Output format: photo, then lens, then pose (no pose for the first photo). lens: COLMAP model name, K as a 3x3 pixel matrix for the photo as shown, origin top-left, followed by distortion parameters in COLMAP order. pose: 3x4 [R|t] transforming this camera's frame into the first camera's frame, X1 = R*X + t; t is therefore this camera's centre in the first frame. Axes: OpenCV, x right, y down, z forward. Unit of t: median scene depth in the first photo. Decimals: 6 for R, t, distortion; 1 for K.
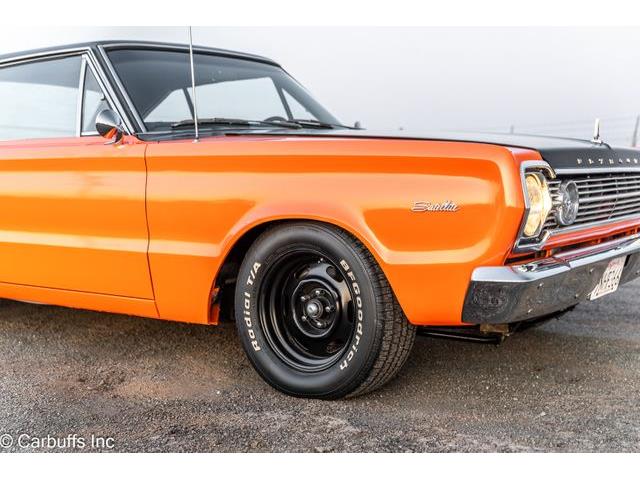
lens RADIAL K [[913.4, 0, 320.0], [0, 913.4, 240.0], [0, 0, 1]] dist [-0.013544, -0.009235]
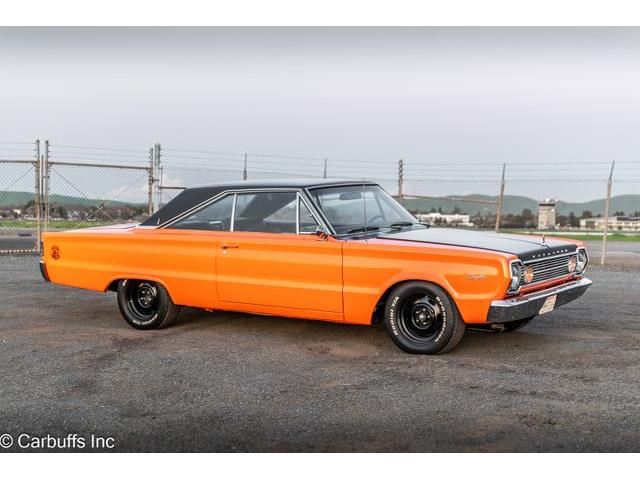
lens RADIAL K [[1096.3, 0, 320.0], [0, 1096.3, 240.0], [0, 0, 1]] dist [-0.020185, 0.091467]
pose [[0.998991, 0.011407, 0.043428, -0.395303], [-0.010930, 0.999877, -0.011215, -0.088272], [-0.043550, 0.010729, 0.998994, -1.814685]]
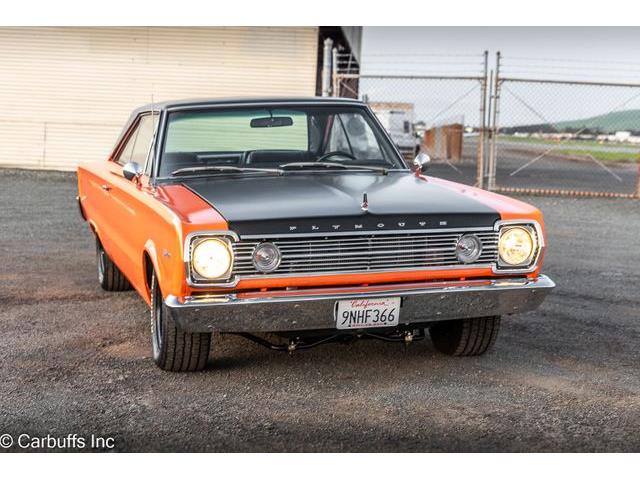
lens RADIAL K [[1280.1, 0, 320.0], [0, 1280.1, 240.0], [0, 0, 1]] dist [-0.003263, 0.088591]
pose [[0.773819, 0.085772, -0.627572, 1.509357], [-0.057207, 0.996204, 0.065616, -0.194096], [0.630818, -0.014873, 0.775788, -0.488617]]
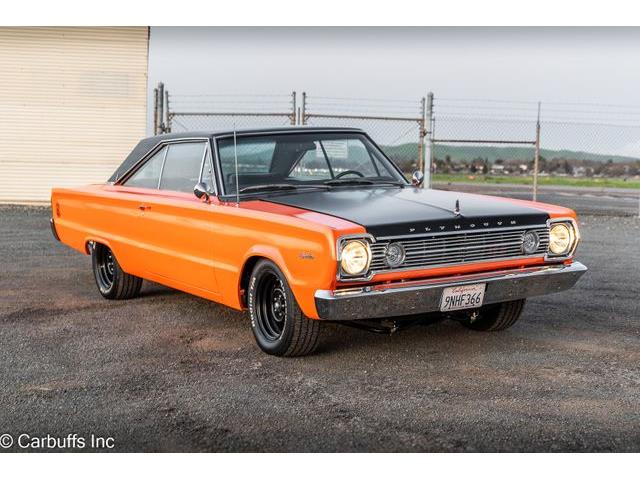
lens RADIAL K [[1096.3, 0, 320.0], [0, 1096.3, 240.0], [0, 0, 1]] dist [-0.020185, 0.091467]
pose [[0.912216, 0.043175, -0.407428, 0.935124], [-0.029993, 0.998801, 0.038690, -0.137688], [0.408610, -0.023074, 0.912417, -0.915735]]
